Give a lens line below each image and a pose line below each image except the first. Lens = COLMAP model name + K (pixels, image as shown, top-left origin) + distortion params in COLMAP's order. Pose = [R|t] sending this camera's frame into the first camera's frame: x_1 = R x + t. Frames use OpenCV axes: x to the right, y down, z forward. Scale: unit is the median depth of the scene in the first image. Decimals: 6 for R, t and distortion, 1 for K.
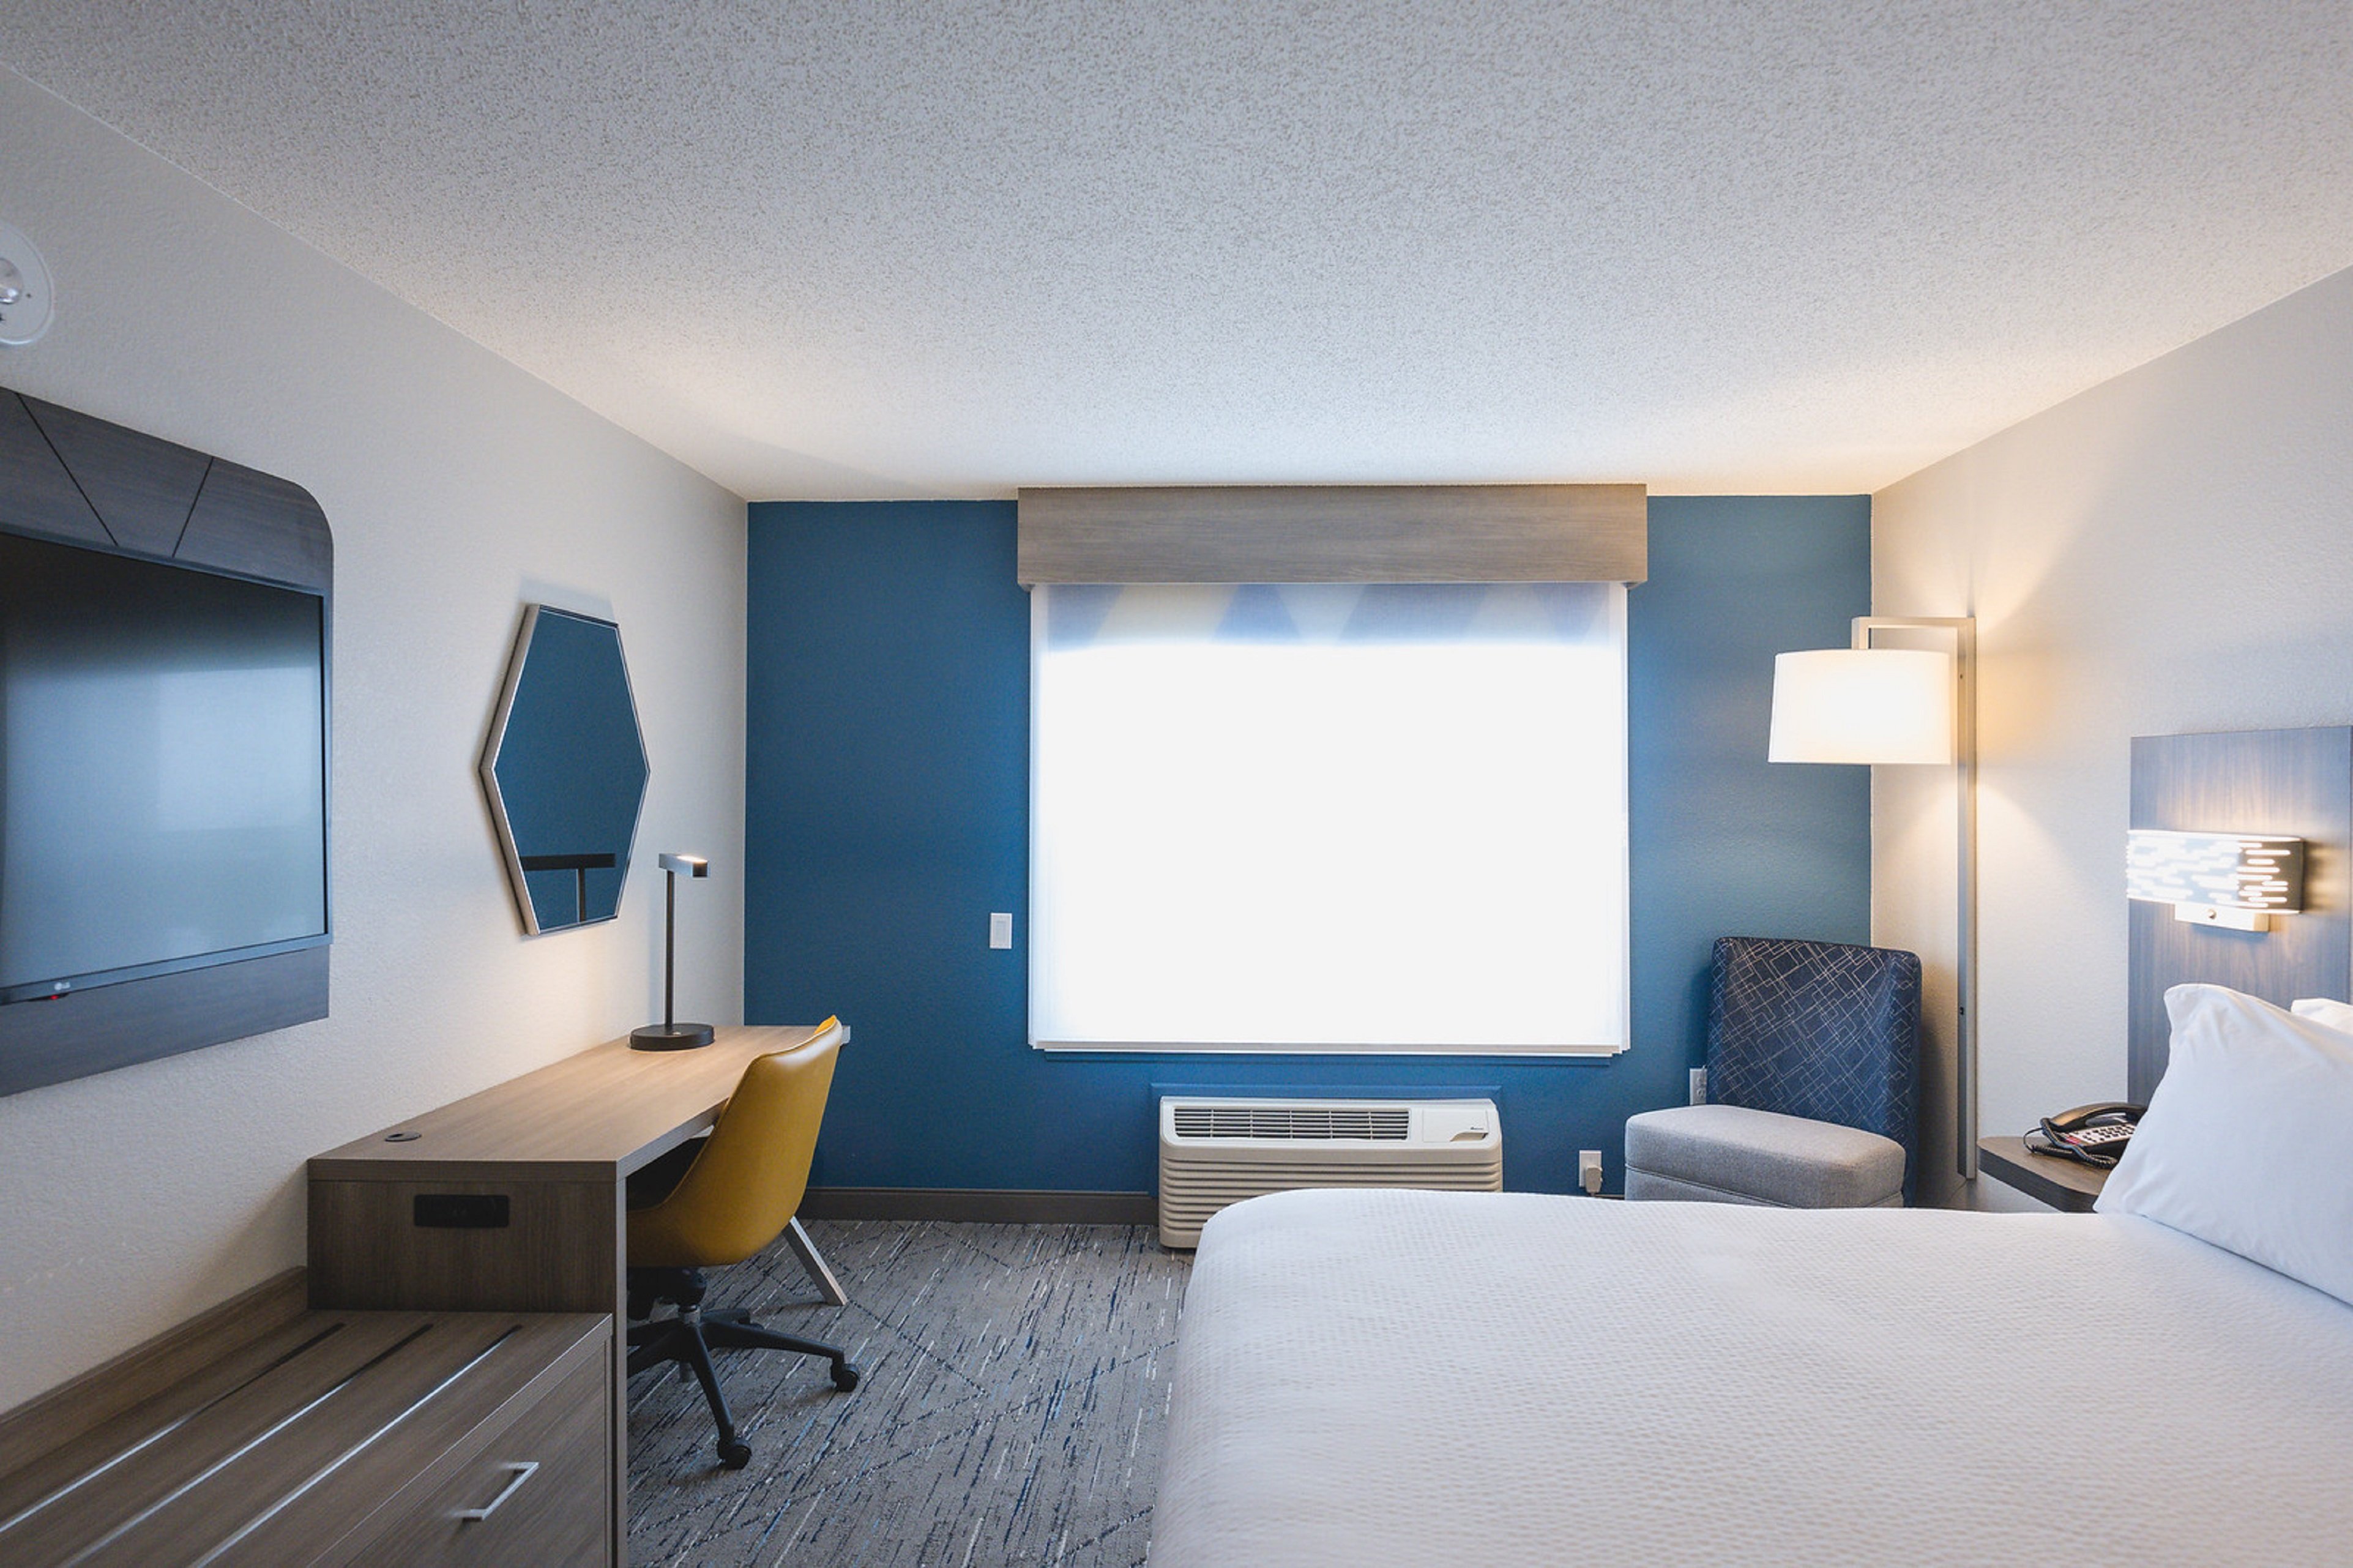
lens RADIAL K [[1347.7, 0, 1156.4], [0, 1347.7, 784.6], [0, 0, 1]] dist [-0.005641, 0.001217]
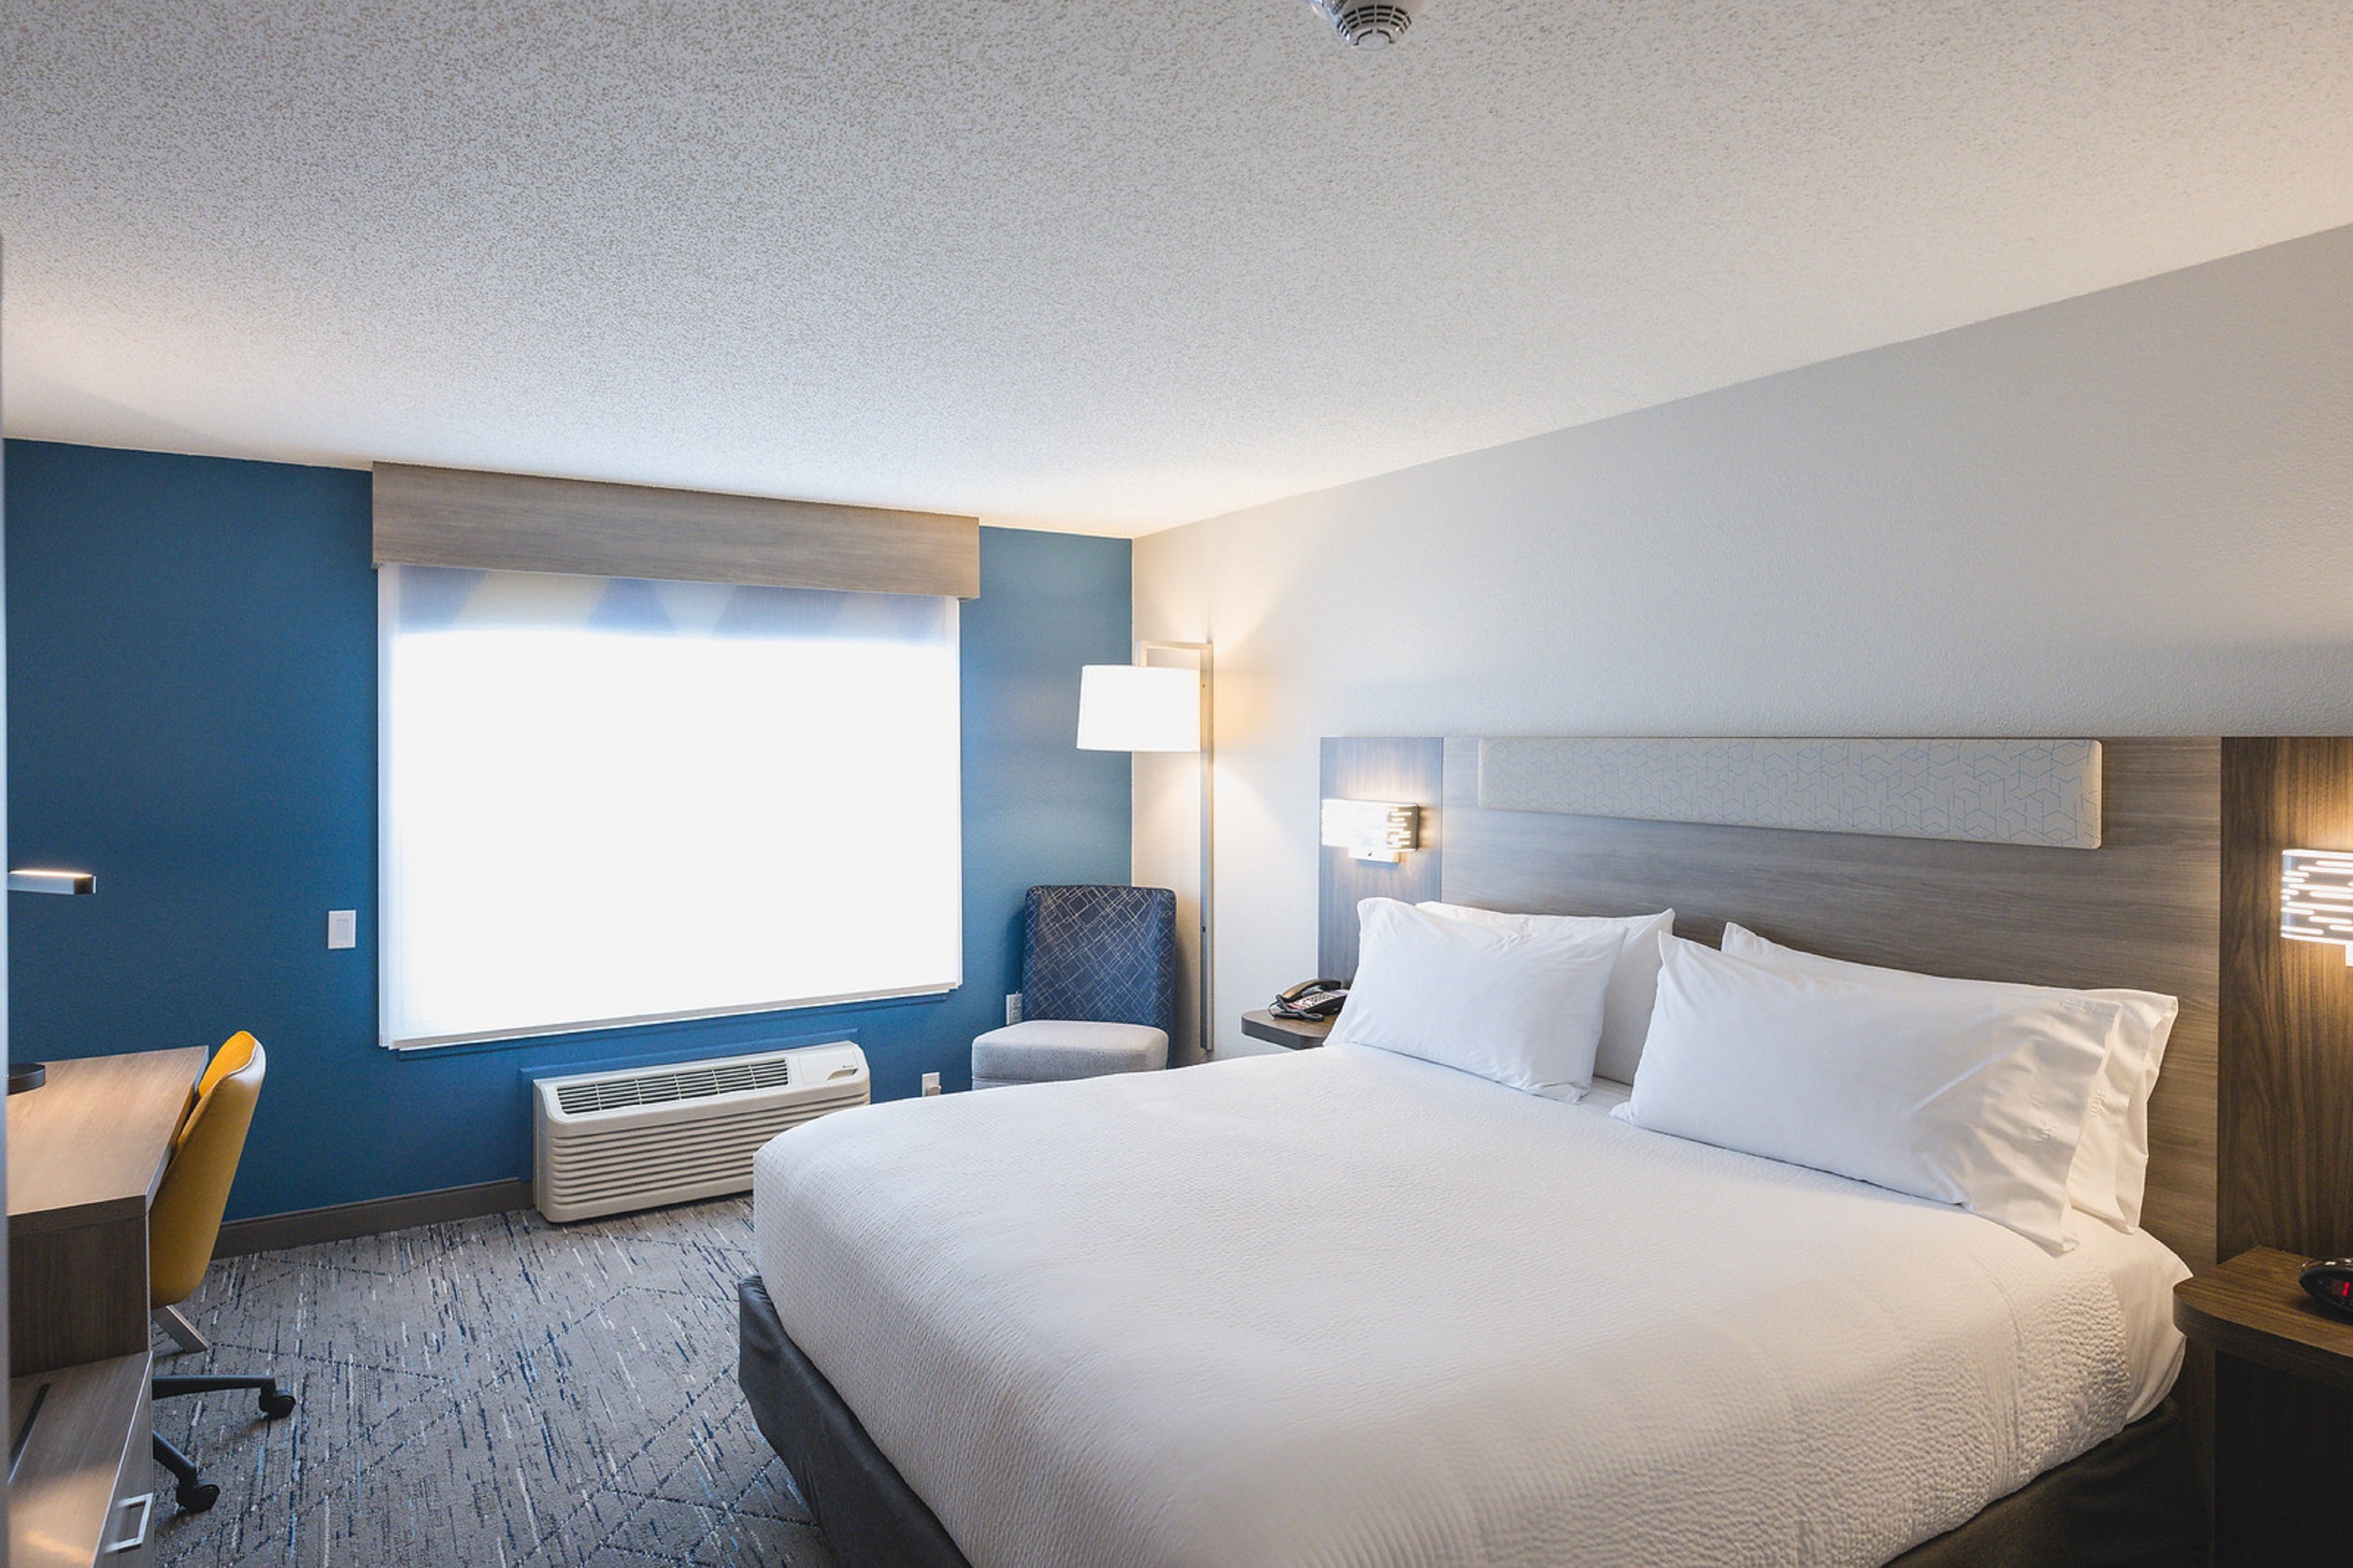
lens RADIAL K [[1347.7, 0, 1182.2], [0, 1347.7, 774.1], [0, 0, 1]] dist [-0.005641, 0.001217]
pose [[0.824936, -0.016979, 0.564971, -0.179217], [0.003736, 0.999691, 0.024588, -0.022350], [-0.565214, -0.018173, 0.824744, -0.111019]]
